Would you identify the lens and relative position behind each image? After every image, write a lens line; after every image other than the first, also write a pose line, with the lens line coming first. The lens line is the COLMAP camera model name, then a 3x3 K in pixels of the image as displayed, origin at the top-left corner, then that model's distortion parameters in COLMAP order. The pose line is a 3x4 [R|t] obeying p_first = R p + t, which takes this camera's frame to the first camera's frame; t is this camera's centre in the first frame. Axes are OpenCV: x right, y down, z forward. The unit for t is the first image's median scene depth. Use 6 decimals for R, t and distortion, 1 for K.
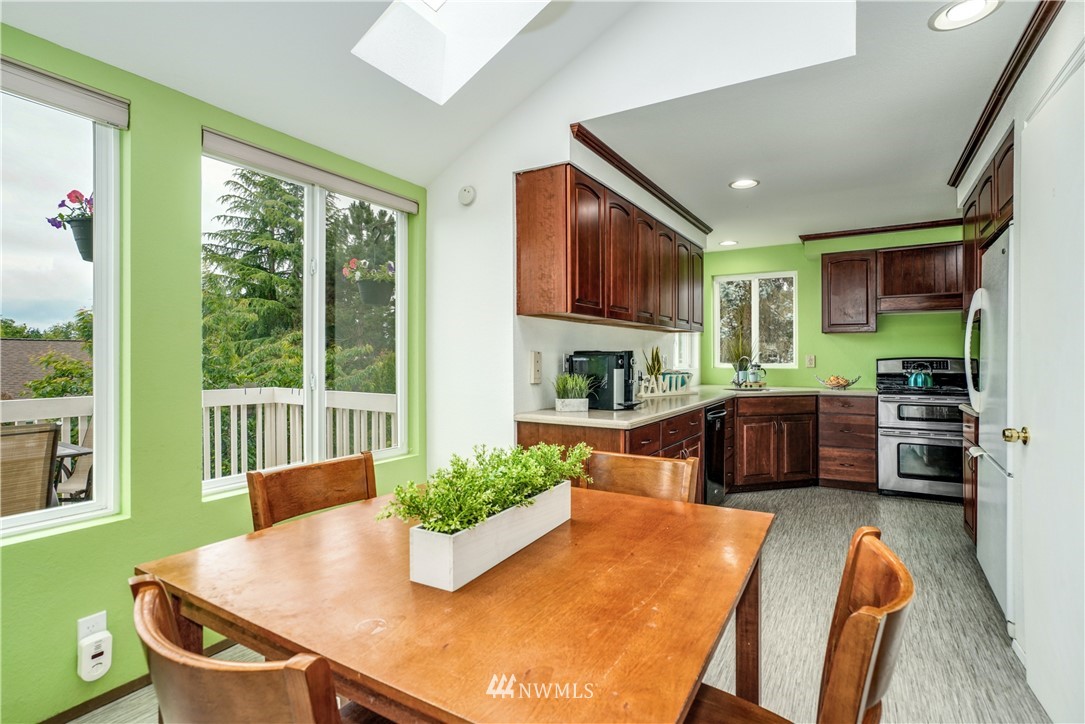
lens RADIAL K [[527.0, 0, 544.5], [0, 527.0, 358.3], [0, 0, 1]] dist [-0.005216, 0.000270]
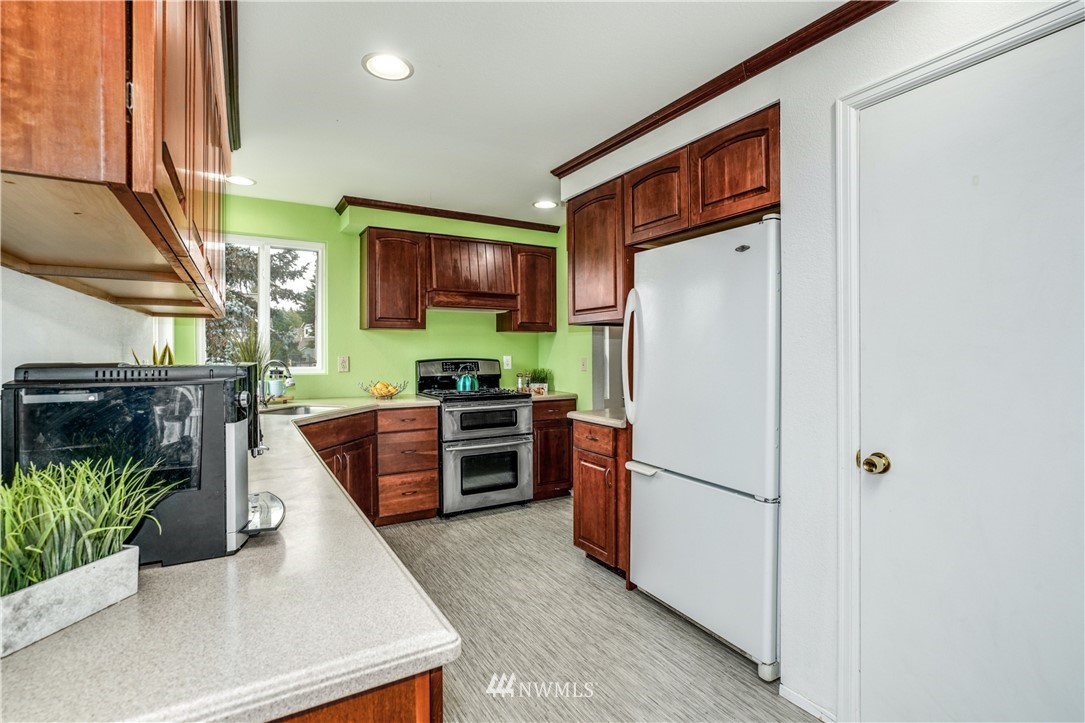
lens RADIAL K [[527.0, 0, 544.4], [0, 527.0, 357.3], [0, 0, 1]] dist [-0.005216, 0.000270]
pose [[0.479383, -0.010727, 0.877540, -0.047291], [0.001828, 0.999935, 0.011224, -0.020353], [-0.877604, -0.003776, 0.479371, 0.590225]]
